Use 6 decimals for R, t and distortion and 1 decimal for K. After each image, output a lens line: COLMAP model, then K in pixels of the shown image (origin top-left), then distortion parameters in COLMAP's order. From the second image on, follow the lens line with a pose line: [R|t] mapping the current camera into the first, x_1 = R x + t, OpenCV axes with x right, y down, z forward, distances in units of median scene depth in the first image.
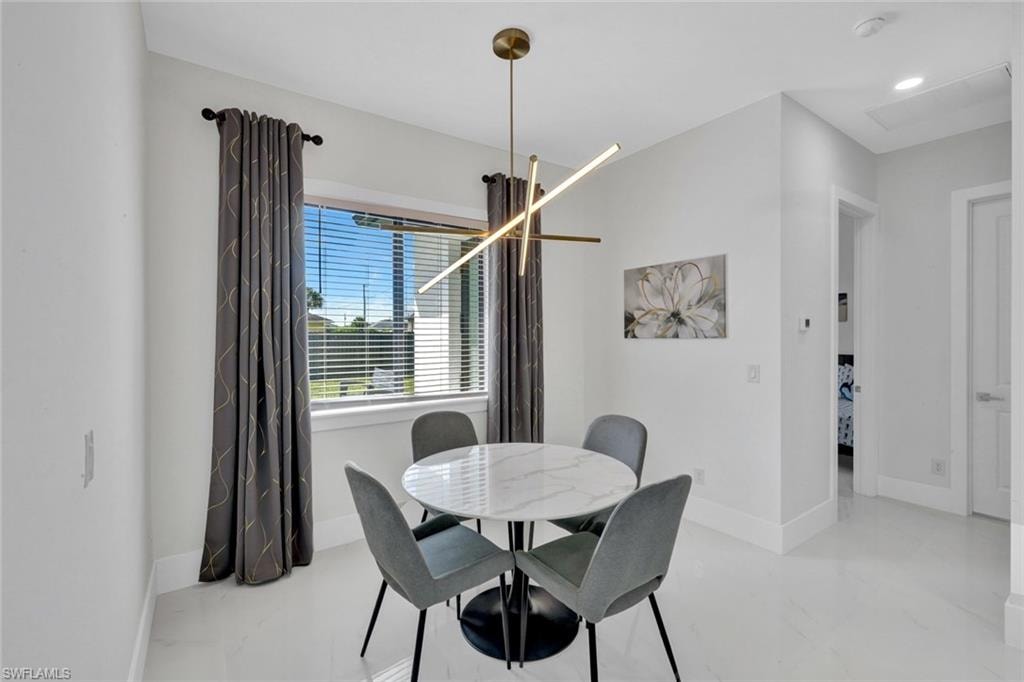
lens RADIAL K [[432.0, 0, 505.5], [0, 432.0, 334.3], [0, 0, 1]] dist [0.000953, -0.000028]
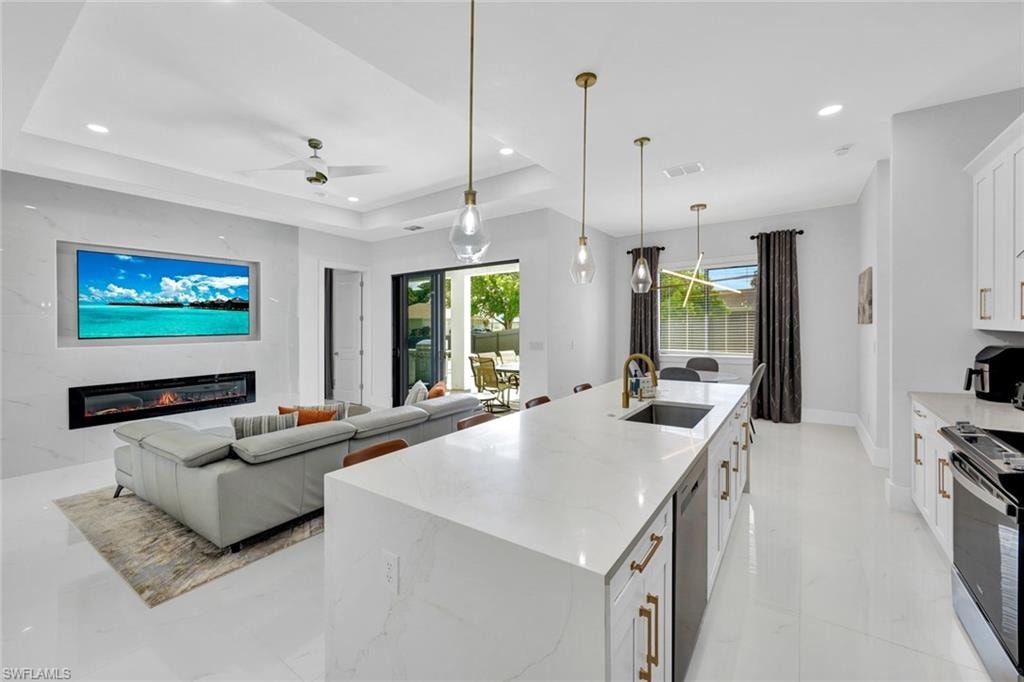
lens RADIAL K [[432.0, 0, 505.5], [0, 432.0, 334.3], [0, 0, 1]] dist [0.000953, -0.000028]
pose [[0.341549, 0.012671, -0.939779, 1.519718], [0.001053, 0.999903, 0.013864, 0.017462], [0.939863, -0.005725, 0.341502, -0.689004]]
